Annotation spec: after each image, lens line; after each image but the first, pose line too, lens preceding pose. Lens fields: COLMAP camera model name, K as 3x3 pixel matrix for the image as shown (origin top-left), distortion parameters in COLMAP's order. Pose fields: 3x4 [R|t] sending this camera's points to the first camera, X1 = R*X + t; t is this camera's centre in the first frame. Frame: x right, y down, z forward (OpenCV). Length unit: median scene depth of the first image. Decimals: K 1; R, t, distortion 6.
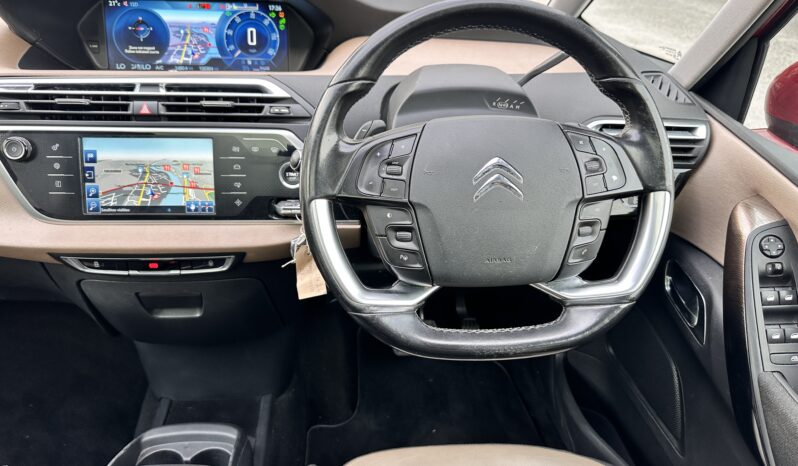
lens RADIAL K [[565.9, 0, 399.0], [0, 565.9, 233.0], [0, 0, 1]] dist [0.099248, -0.183029]
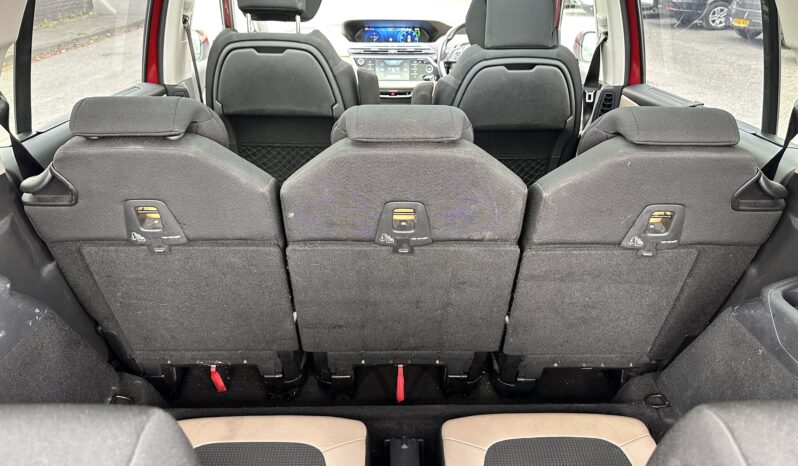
lens RADIAL K [[560.1, 0, 399.0], [0, 560.1, 233.0], [0, 0, 1]] dist [0.100366, -0.128035]
pose [[0.996730, -0.004419, -0.080682, -0.096121], [-0.002917, 0.995884, -0.090586, 1.316012], [0.080750, 0.090525, 0.992615, -2.608155]]
